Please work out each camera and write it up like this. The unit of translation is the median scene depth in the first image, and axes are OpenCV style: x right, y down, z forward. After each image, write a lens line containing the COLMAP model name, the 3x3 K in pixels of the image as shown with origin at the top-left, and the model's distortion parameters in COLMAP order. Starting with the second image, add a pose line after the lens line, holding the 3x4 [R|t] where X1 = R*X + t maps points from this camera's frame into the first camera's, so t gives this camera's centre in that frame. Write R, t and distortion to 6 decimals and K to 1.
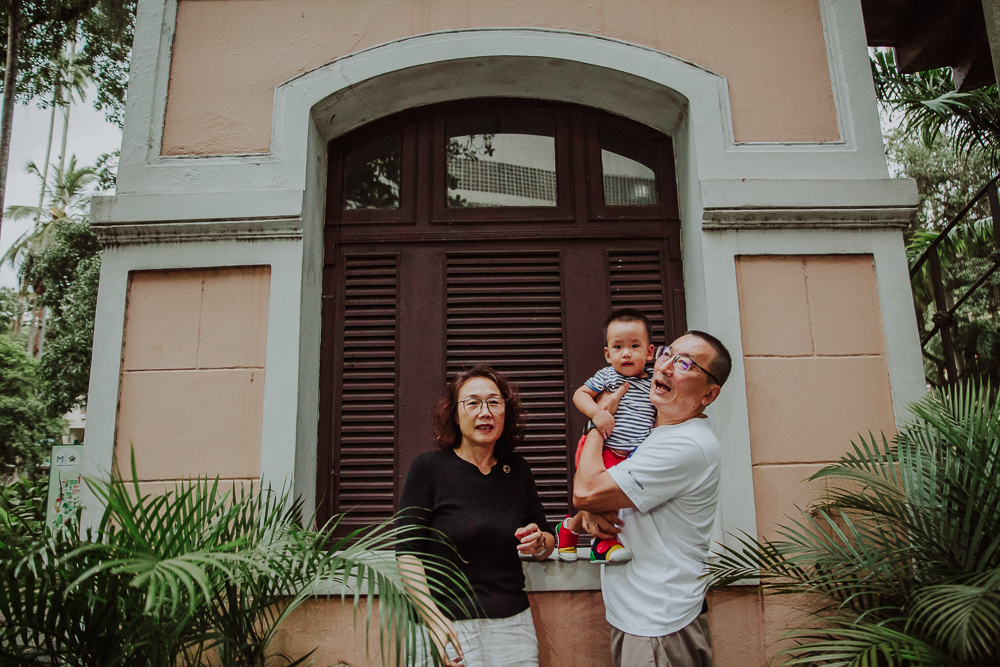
lens RADIAL K [[712.9, 0, 501.4], [0, 712.9, 330.7], [0, 0, 1]] dist [-0.047053, 0.002499]
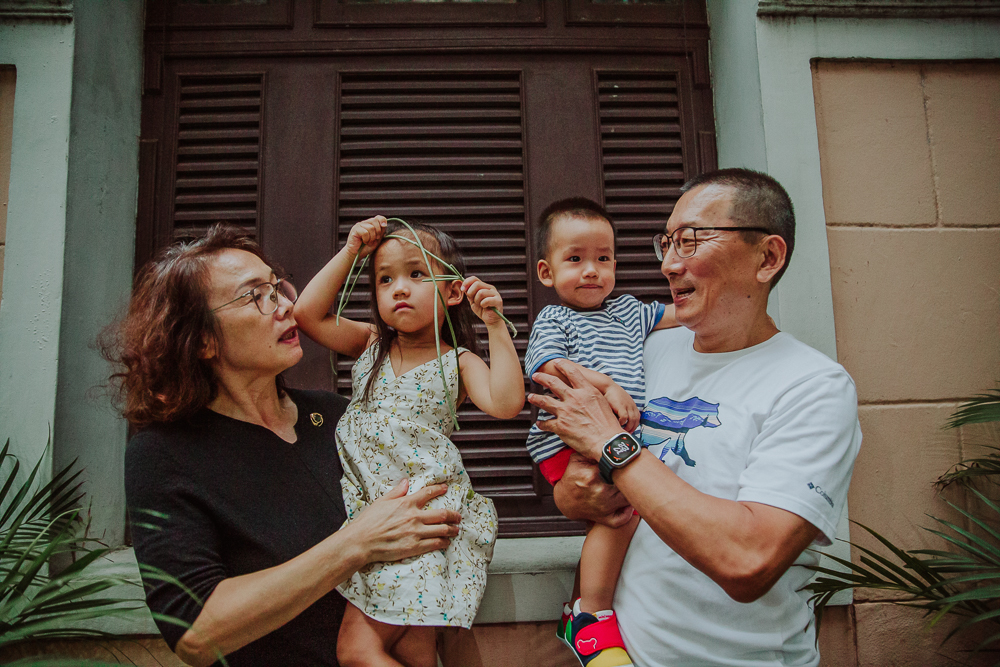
lens RADIAL K [[712.9, 0, 500.0], [0, 712.9, 334.2], [0, 0, 1]] dist [-0.047053, 0.002499]
pose [[0.999125, -0.004085, 0.041634, 0.036450], [-0.000019, 0.995176, 0.098103, 0.059814], [-0.041834, -0.098018, 0.994305, 0.356237]]
